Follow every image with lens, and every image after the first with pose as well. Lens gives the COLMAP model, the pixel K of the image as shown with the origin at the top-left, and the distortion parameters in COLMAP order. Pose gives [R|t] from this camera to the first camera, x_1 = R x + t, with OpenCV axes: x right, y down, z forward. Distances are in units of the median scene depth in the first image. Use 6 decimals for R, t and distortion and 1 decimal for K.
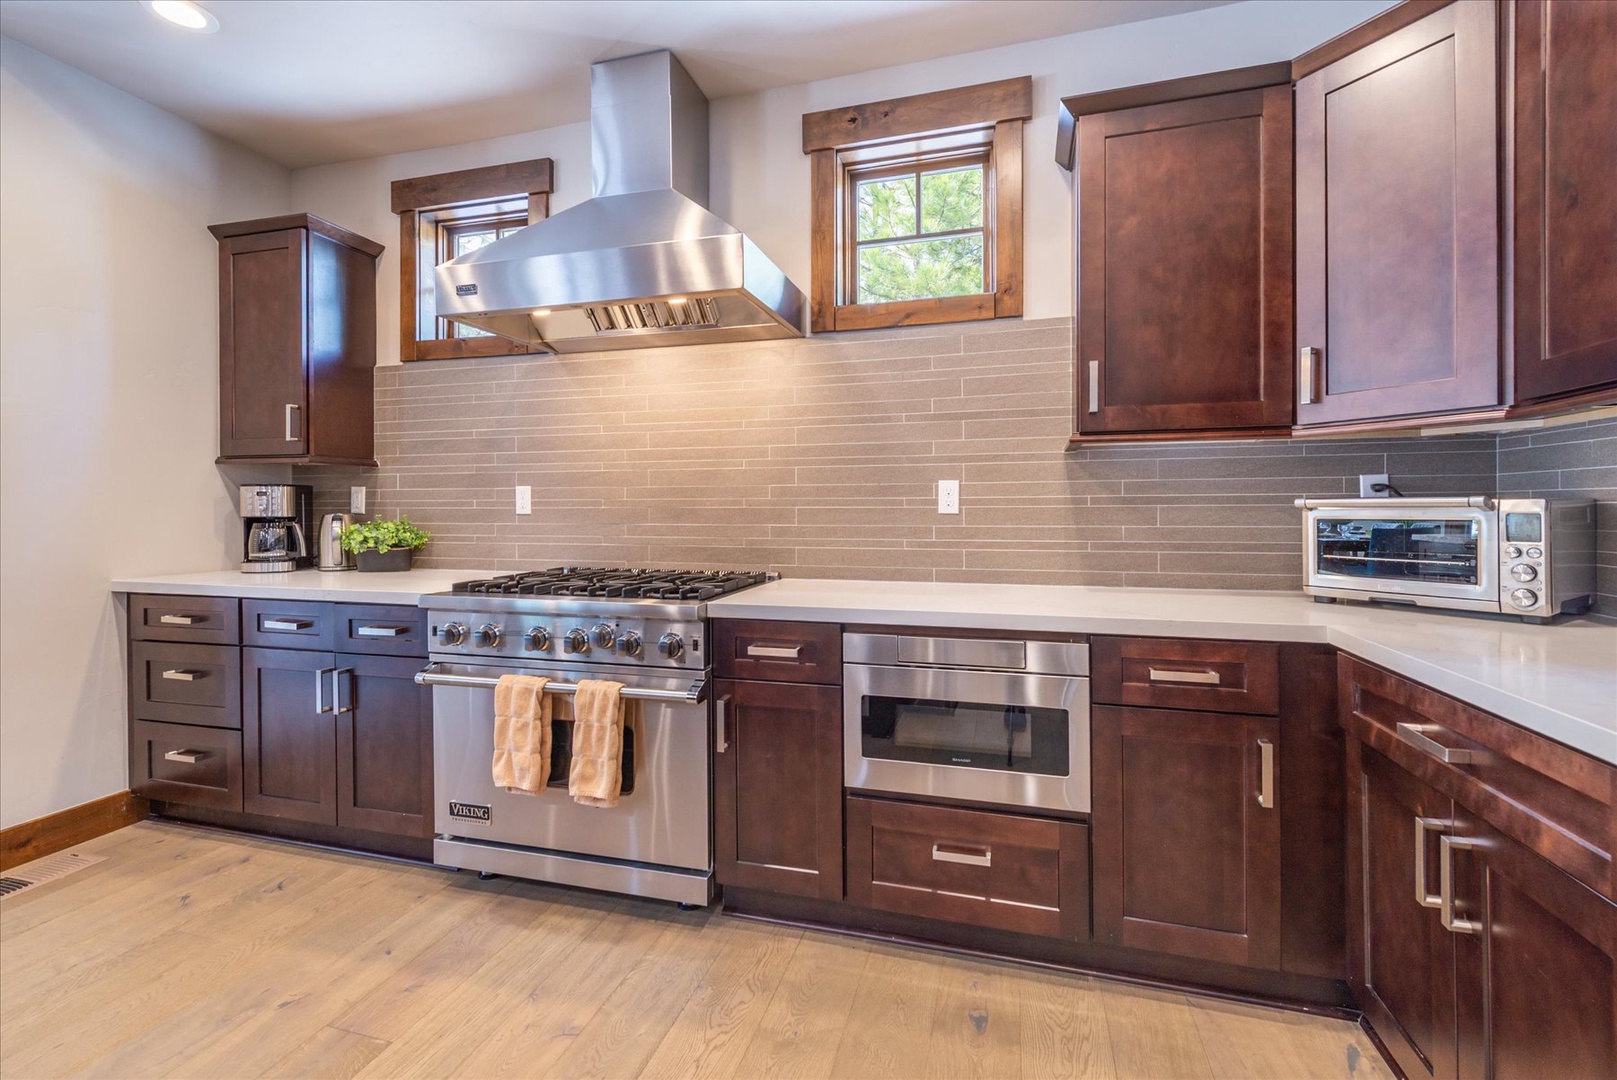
lens RADIAL K [[686.8, 0, 827.7], [0, 686.8, 515.5], [0, 0, 1]] dist [0.011110, -0.002647]
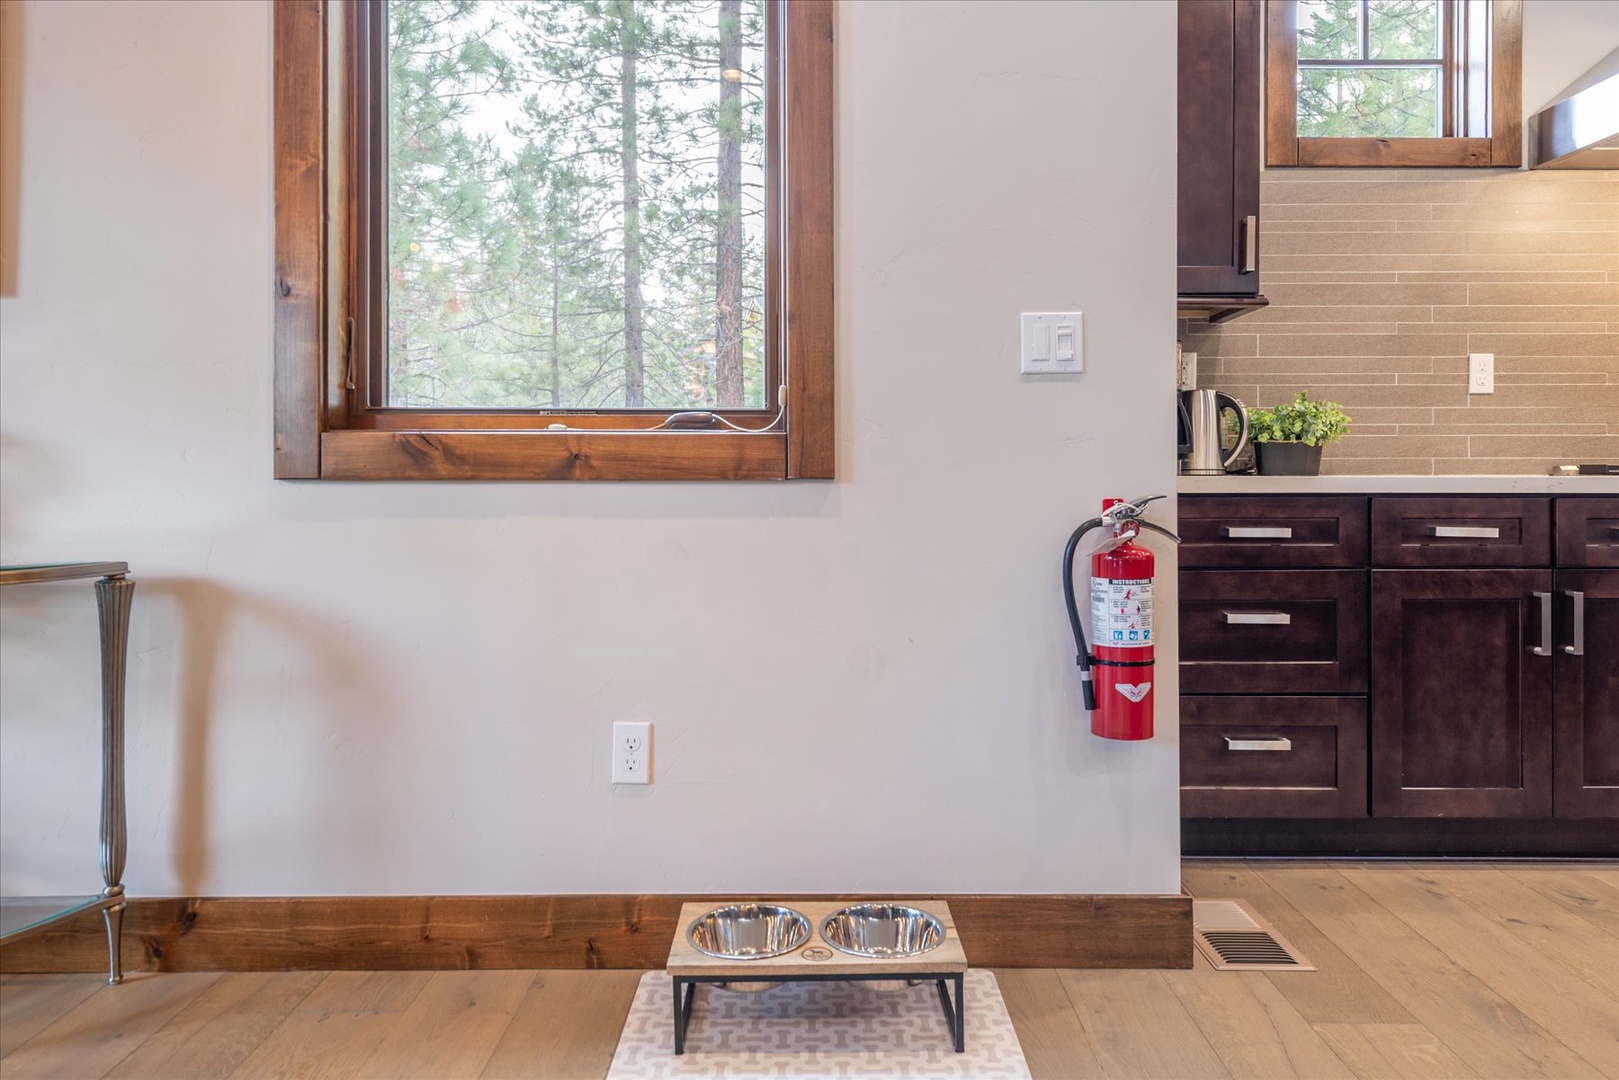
lens RADIAL K [[1082.2, 0, 810.4], [0, 1082.2, 478.5], [0, 0, 1]] dist [0.019308, -0.004452]
pose [[0.963570, 0.001345, 0.267451, -1.628234], [0.001607, 0.999940, -0.010818, 0.111505], [-0.267450, 0.010853, 0.963511, 0.128598]]
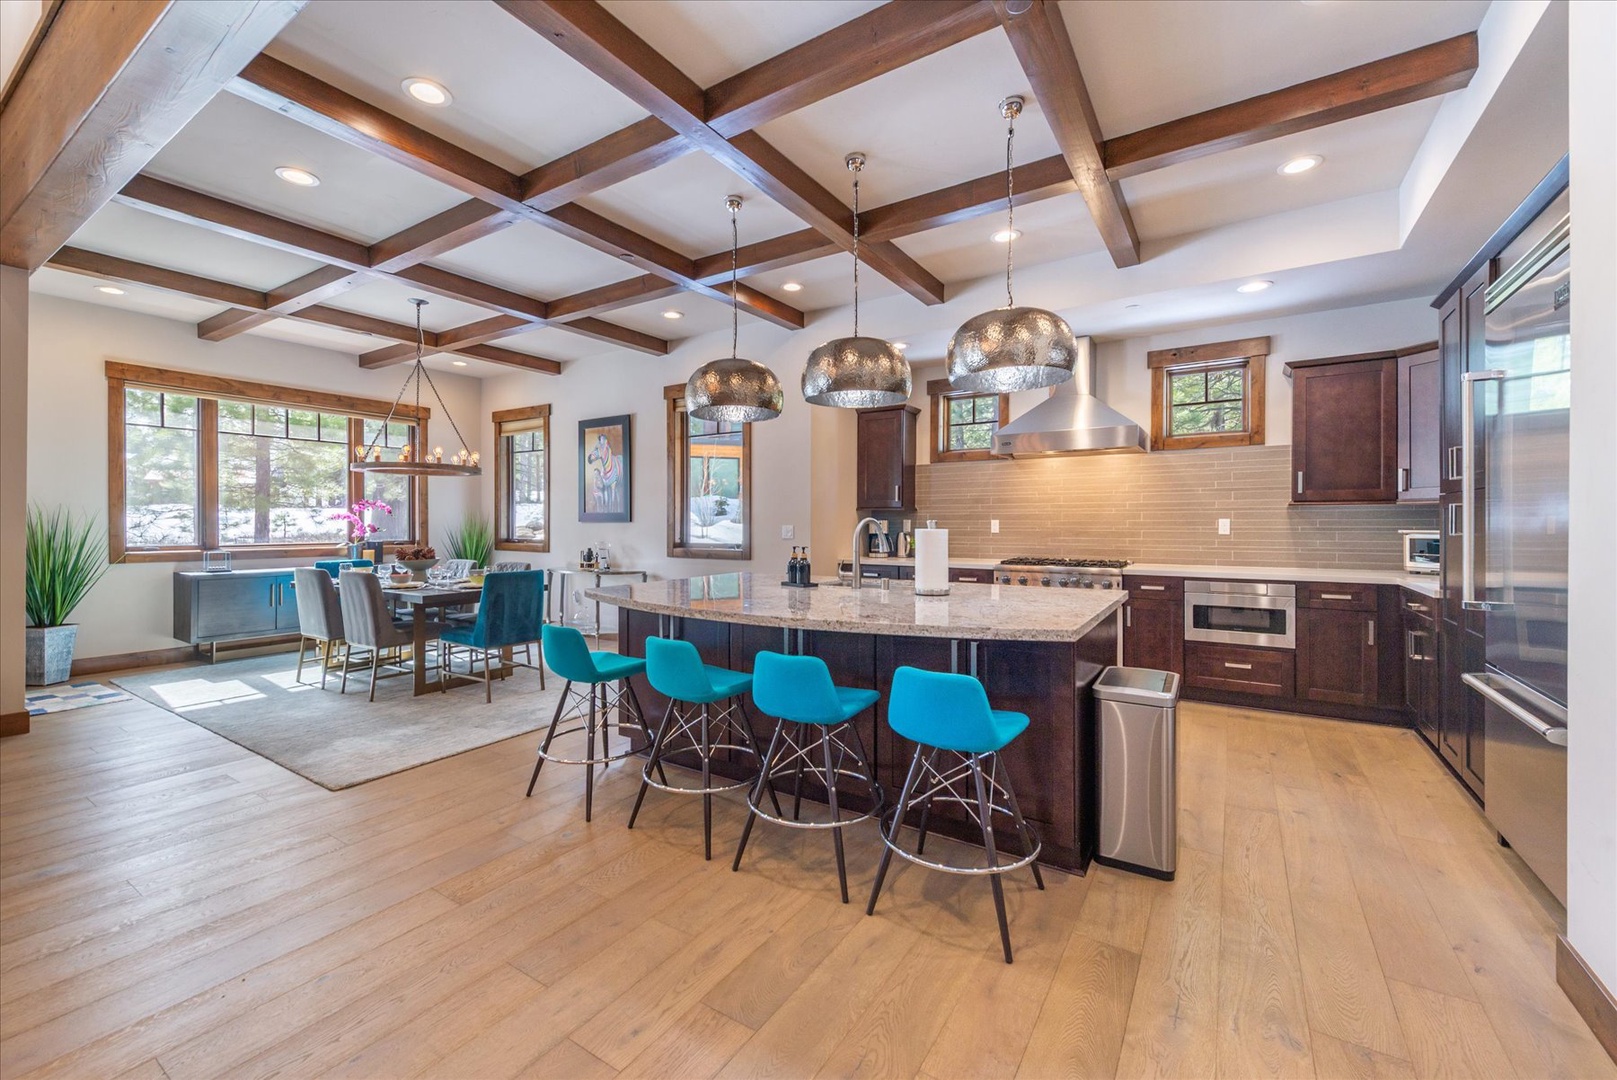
lens RADIAL K [[660.3, 0, 806.8], [0, 660.3, 530.6], [0, 0, 1]] dist [0.004032, -0.000069]
pose [[0.950886, 0.004833, -0.309504, -0.420294], [-0.004453, 0.999988, 0.001933, -0.012611], [0.309510, -0.000460, 0.950896, -1.358369]]
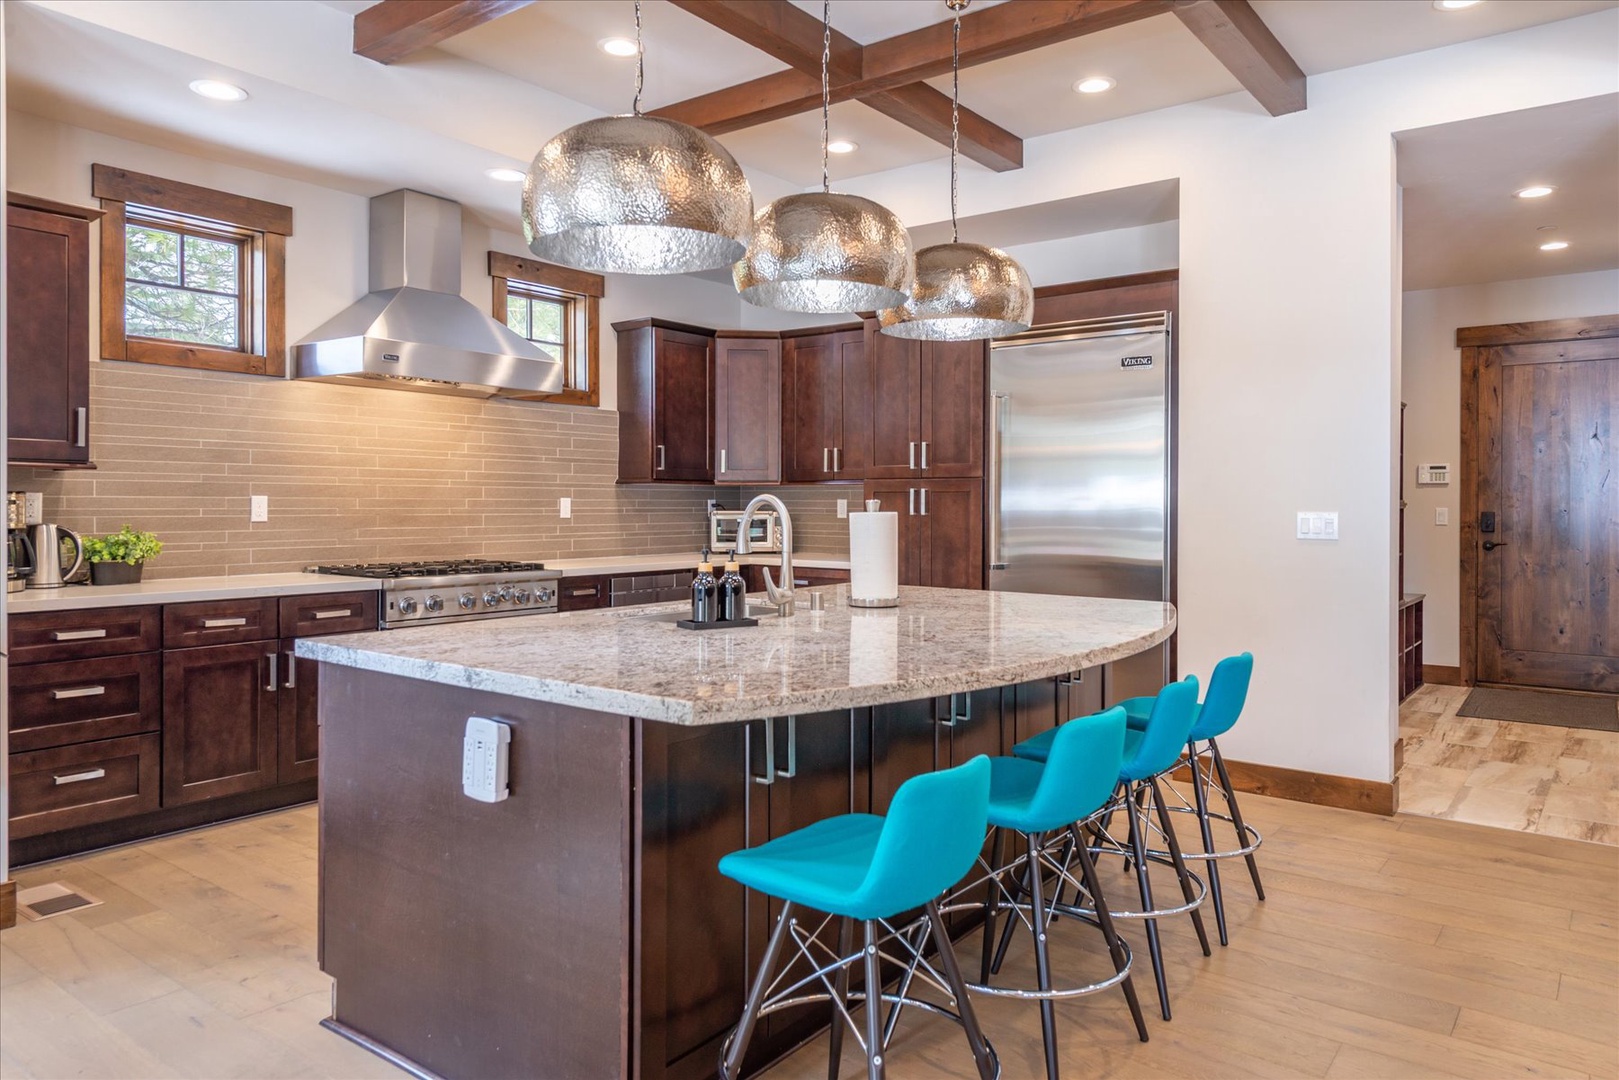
lens RADIAL K [[1082.2, 0, 815.1], [0, 1082.2, 510.7], [0, 0, 1]] dist [0.019308, -0.004452]
pose [[0.373212, -0.002350, 0.927743, -1.985710], [0.004684, 0.999989, 0.000649, -0.018842], [-0.927734, 0.004104, 0.373219, -0.531021]]
